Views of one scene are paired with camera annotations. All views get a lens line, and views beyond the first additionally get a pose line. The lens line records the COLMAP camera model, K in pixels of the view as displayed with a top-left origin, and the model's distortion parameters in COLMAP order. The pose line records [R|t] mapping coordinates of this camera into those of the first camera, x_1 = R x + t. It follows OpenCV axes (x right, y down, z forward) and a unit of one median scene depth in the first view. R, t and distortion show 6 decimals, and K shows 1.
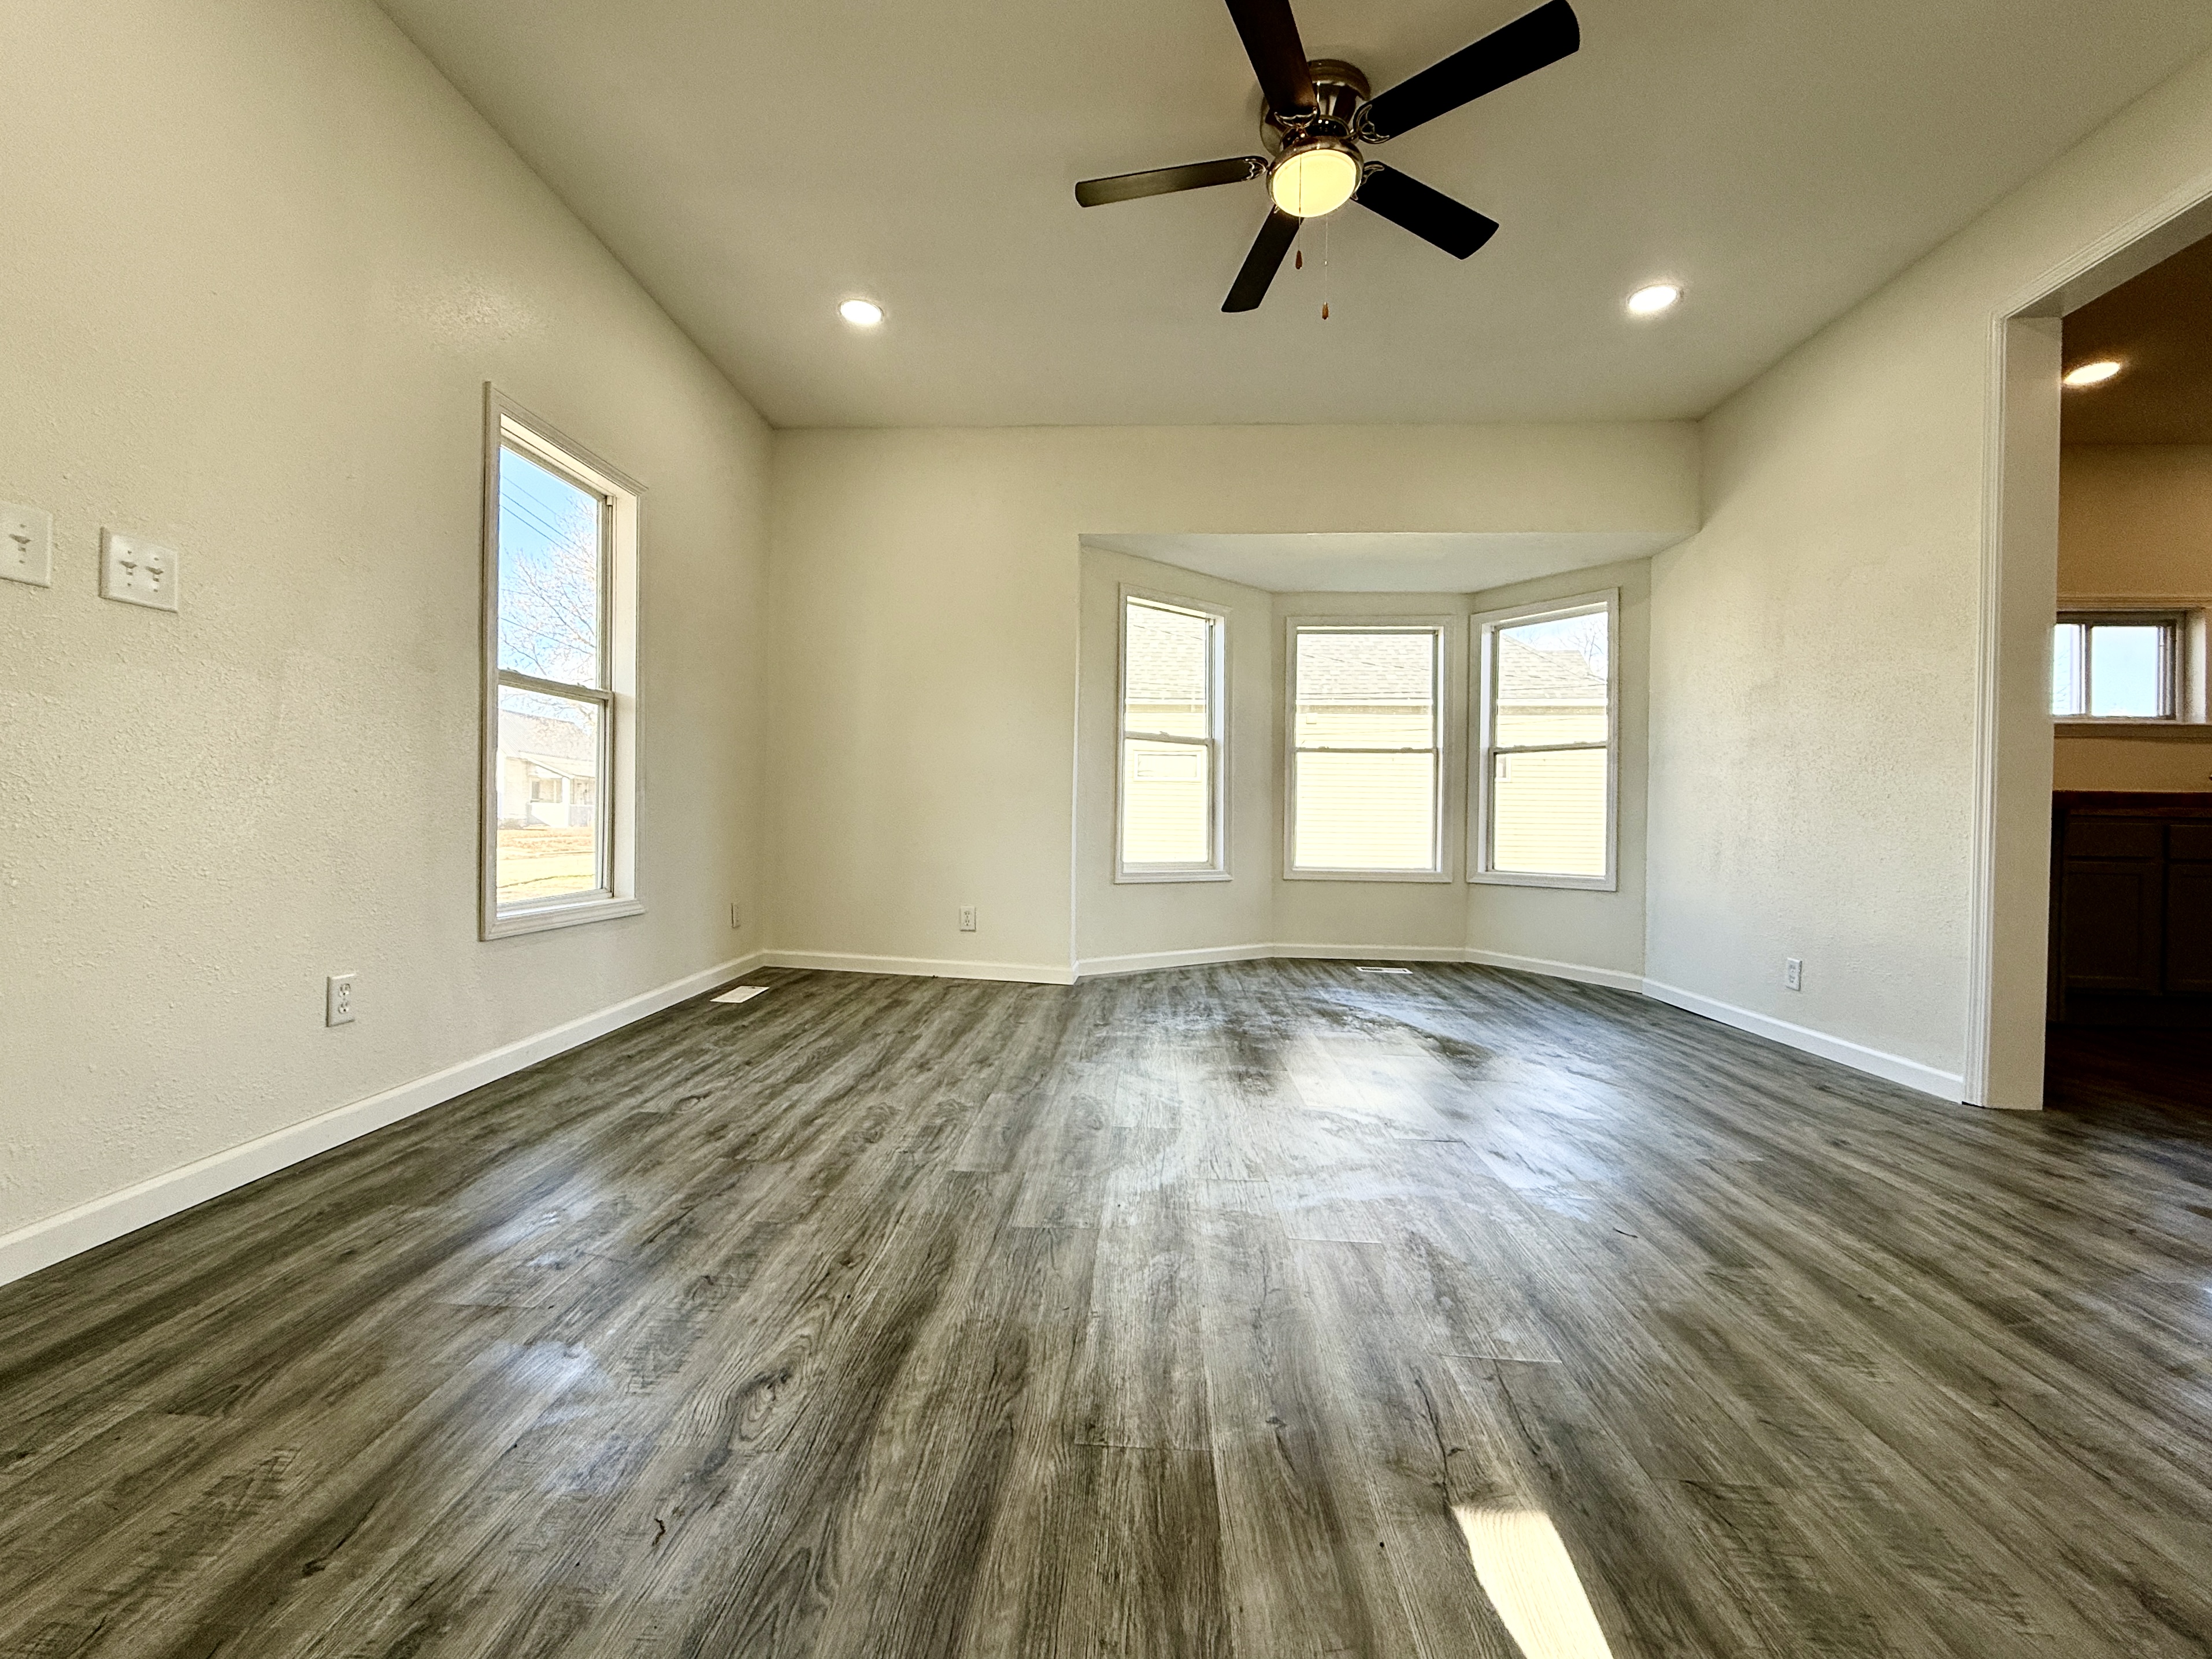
lens RADIAL K [[876.9, 0, 1127.6], [0, 876.9, 838.6], [0, 0, 1]] dist [0.000711, 0.000650]
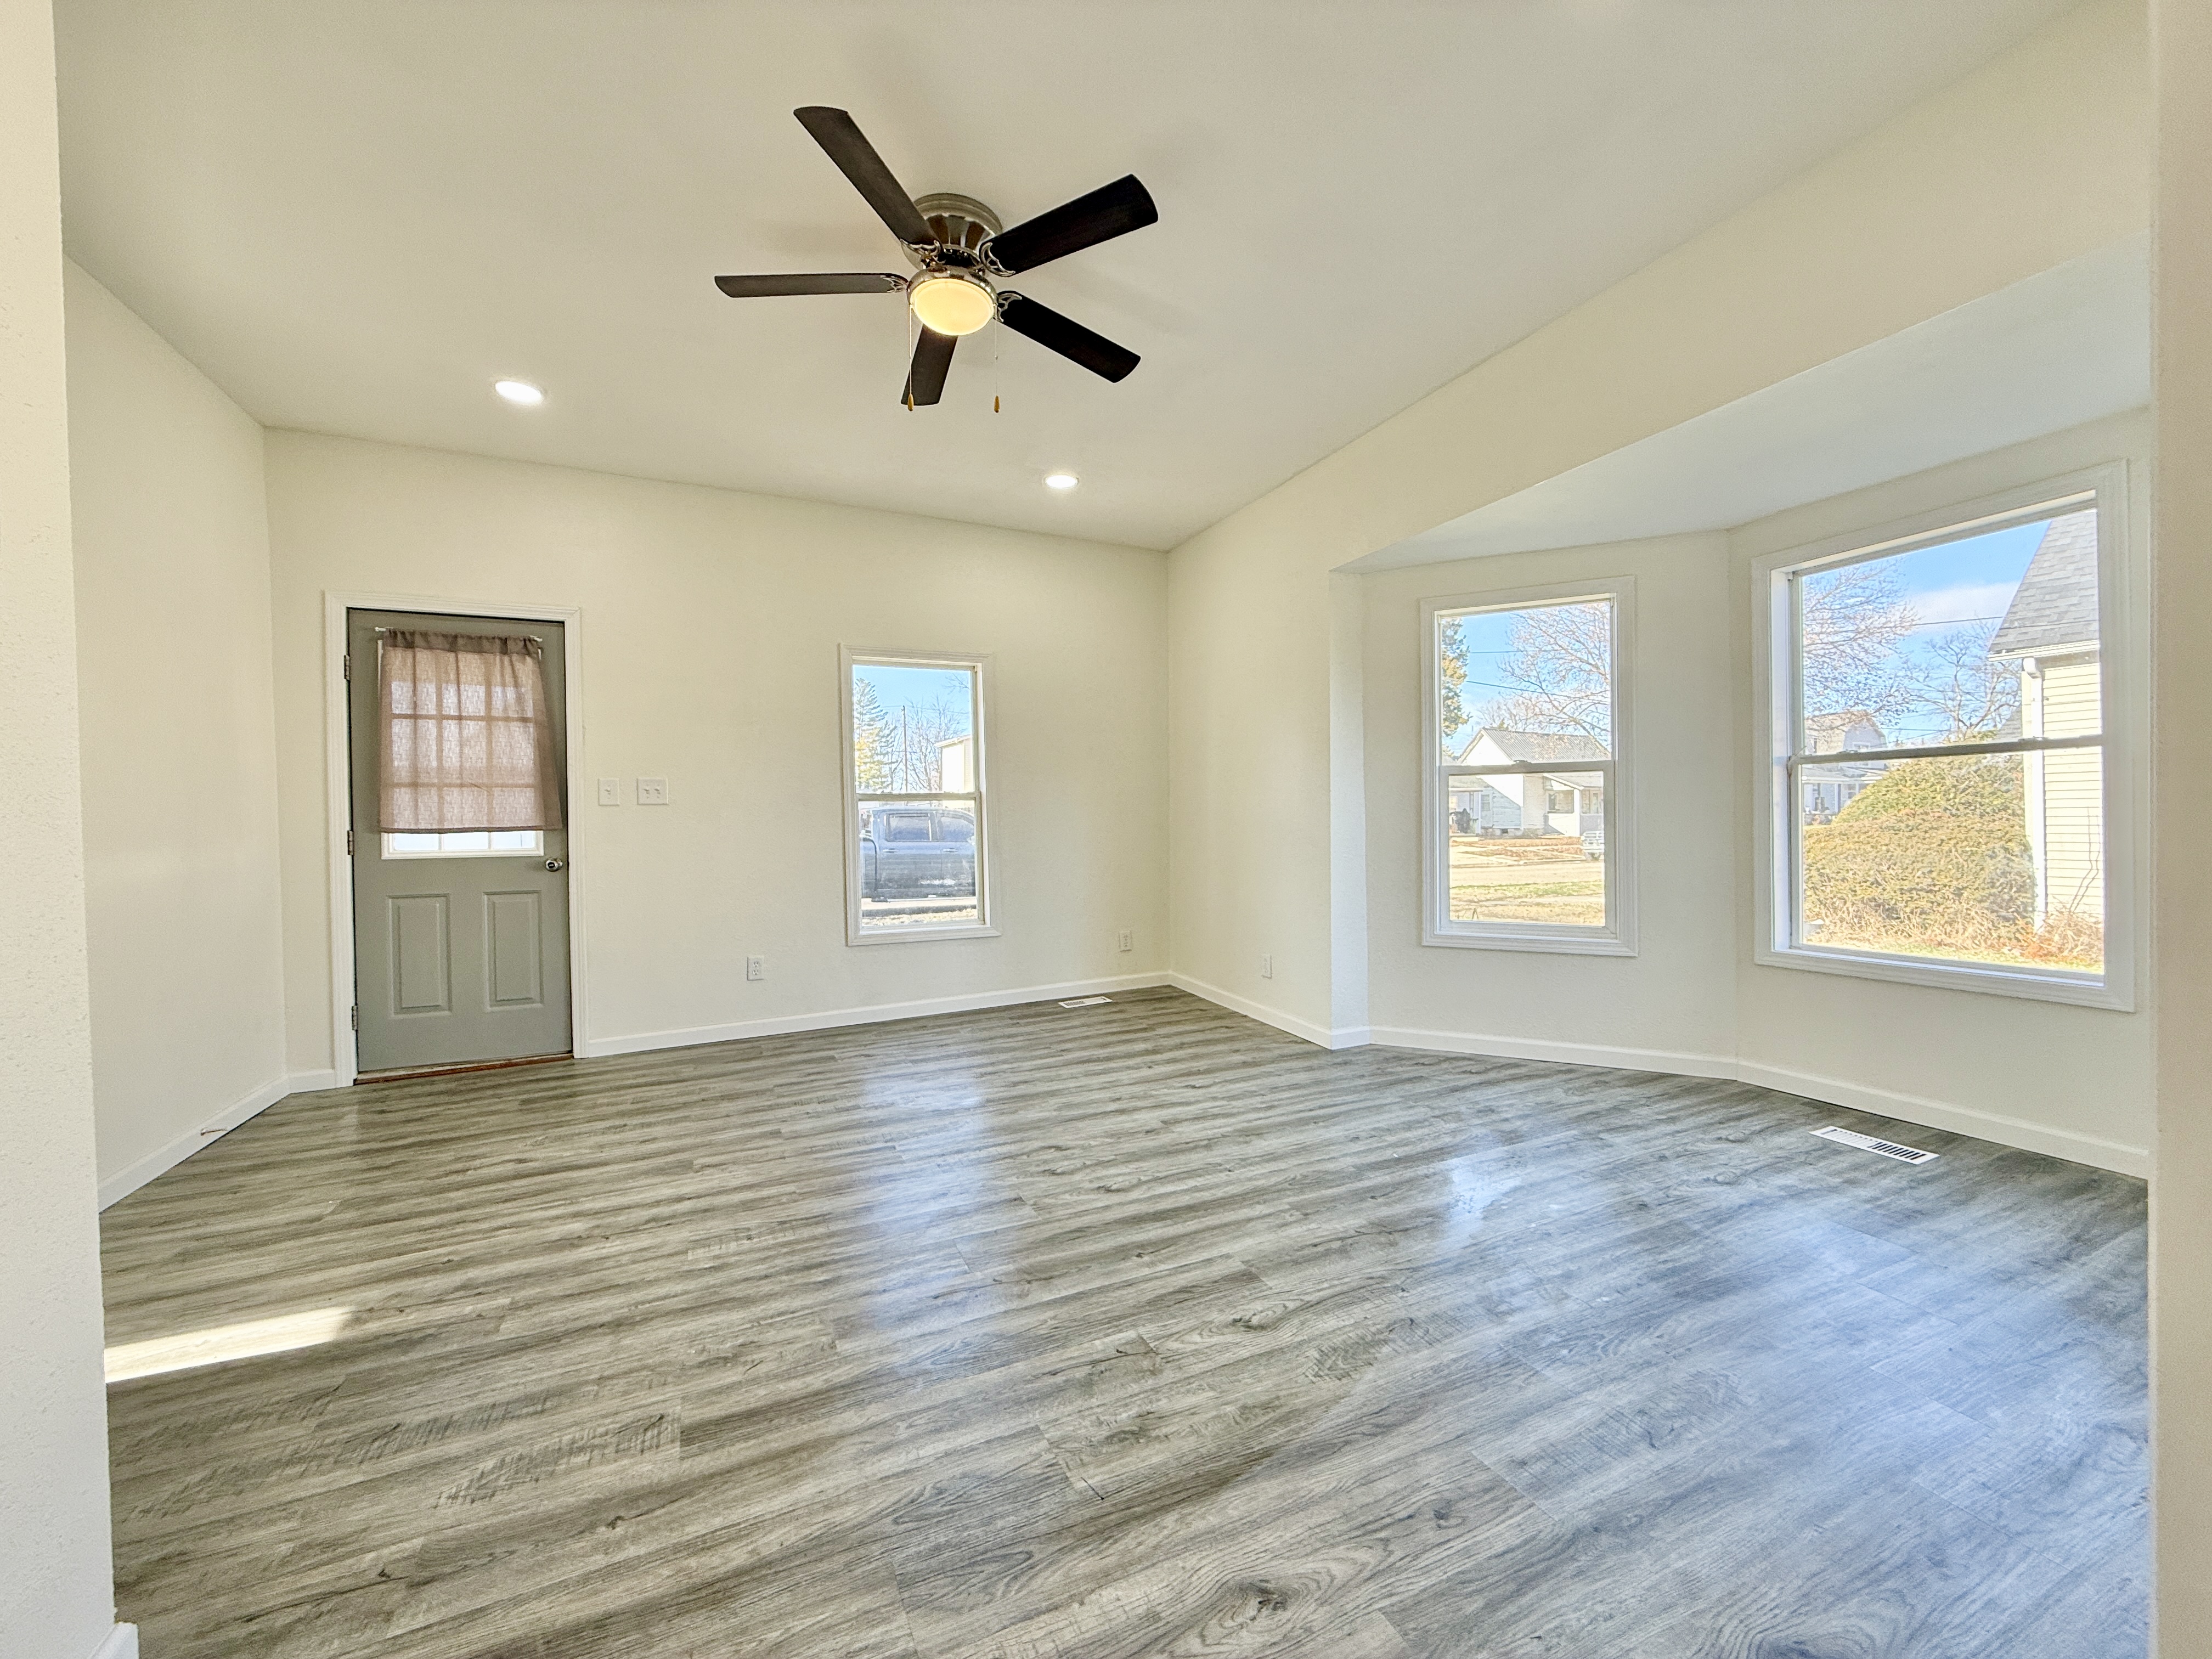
lens RADIAL K [[876.9, 0, 1118.5], [0, 876.9, 833.6], [0, 0, 1]] dist [0.000711, 0.000650]
pose [[0.475447, -0.018310, -0.879554, 1.668816], [0.007094, 0.999831, -0.016980, -0.120105], [0.879716, 0.001834, 0.475496, 0.926987]]
